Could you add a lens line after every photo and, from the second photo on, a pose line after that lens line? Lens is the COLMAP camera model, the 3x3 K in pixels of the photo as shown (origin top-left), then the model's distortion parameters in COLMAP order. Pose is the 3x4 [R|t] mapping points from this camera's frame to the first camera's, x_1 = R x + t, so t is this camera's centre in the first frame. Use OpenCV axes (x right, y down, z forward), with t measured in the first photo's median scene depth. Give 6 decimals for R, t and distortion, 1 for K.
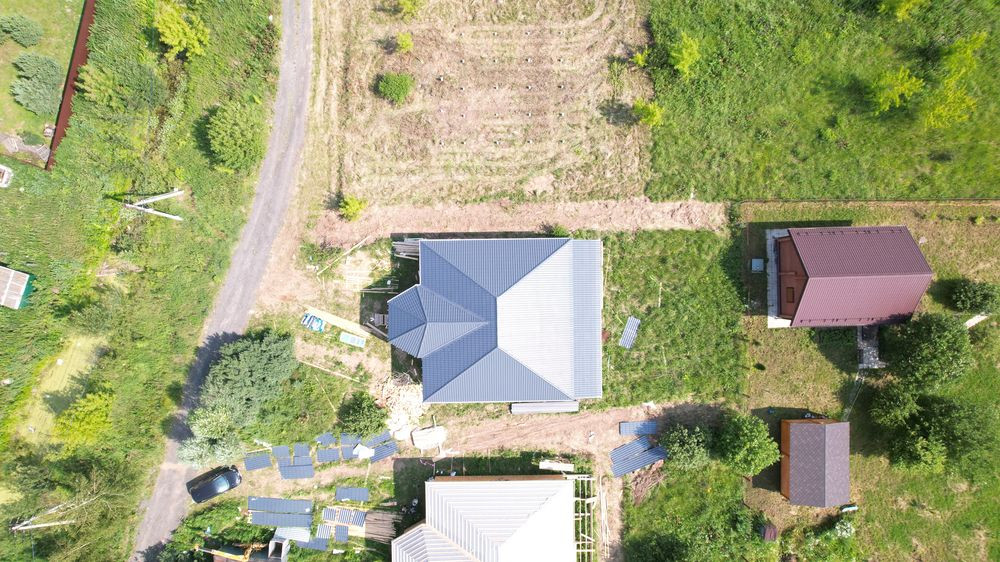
lens RADIAL K [[644.6, 0, 500.0], [0, 644.6, 281.0], [0, 0, 1]] dist [-0.053296, 0.041017]
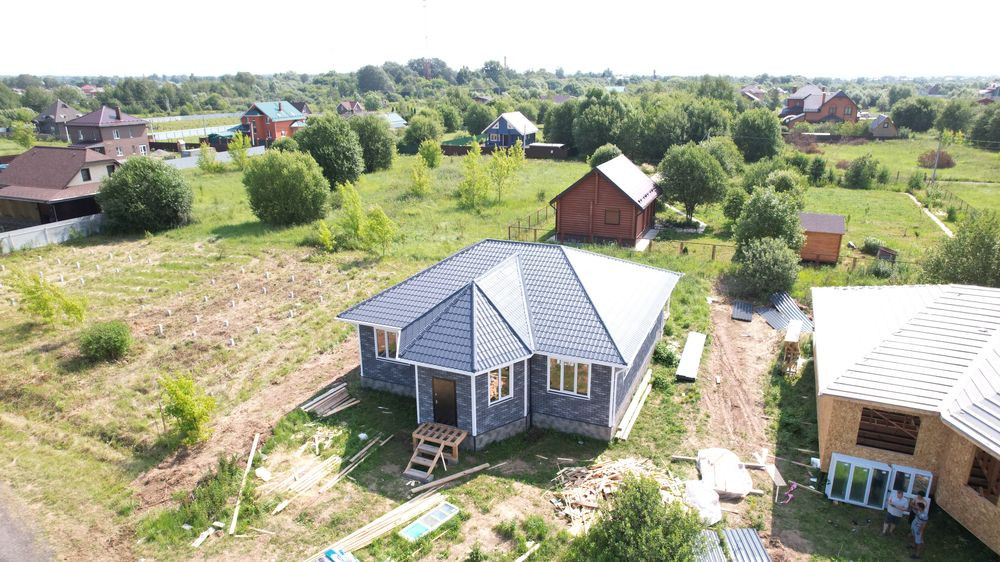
lens RADIAL K [[644.2, 0, 500.0], [0, 644.2, 281.0], [0, 0, 1]] dist [-0.080446, 0.079984]
pose [[0.411921, -0.291675, 0.863277, -0.495651], [0.910924, 0.107680, -0.398274, 0.263587], [0.023209, 0.950437, 0.310049, 0.749399]]
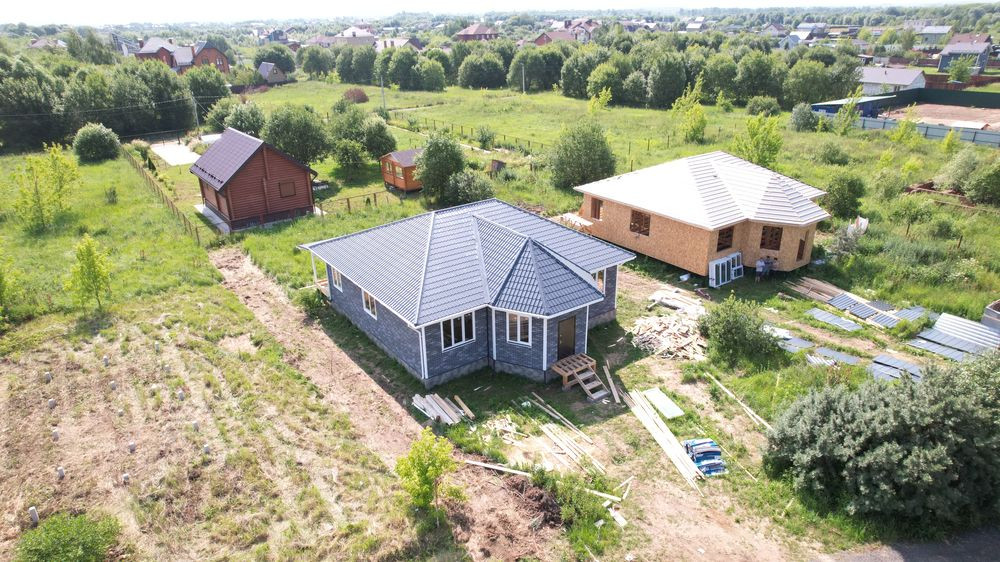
lens RADIAL K [[644.2, 0, 500.0], [0, 644.2, 281.0], [0, 0, 1]] dist [-0.080446, 0.079984]
pose [[-0.576734, -0.318786, 0.752166, -0.498927], [0.816652, -0.249076, 0.520616, -0.245959], [0.021381, 0.914515, 0.403988, 0.710938]]
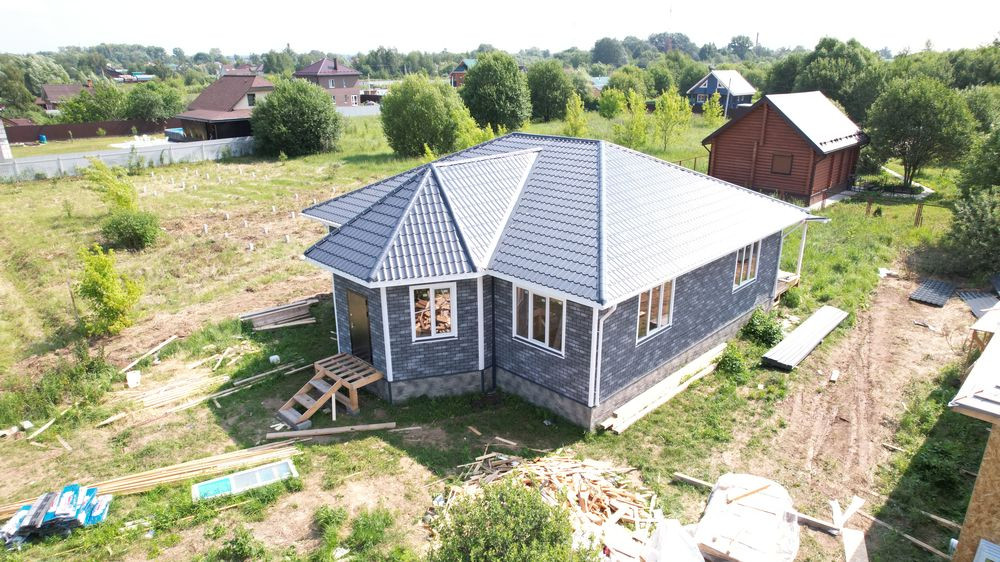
lens RADIAL K [[644.2, 0, 500.0], [0, 644.2, 281.0], [0, 0, 1]] dist [-0.080446, 0.079984]
pose [[0.711412, -0.243631, 0.659194, -0.304215], [0.702457, 0.218284, -0.677427, 0.317327], [0.021151, 0.944985, 0.326430, 0.843970]]
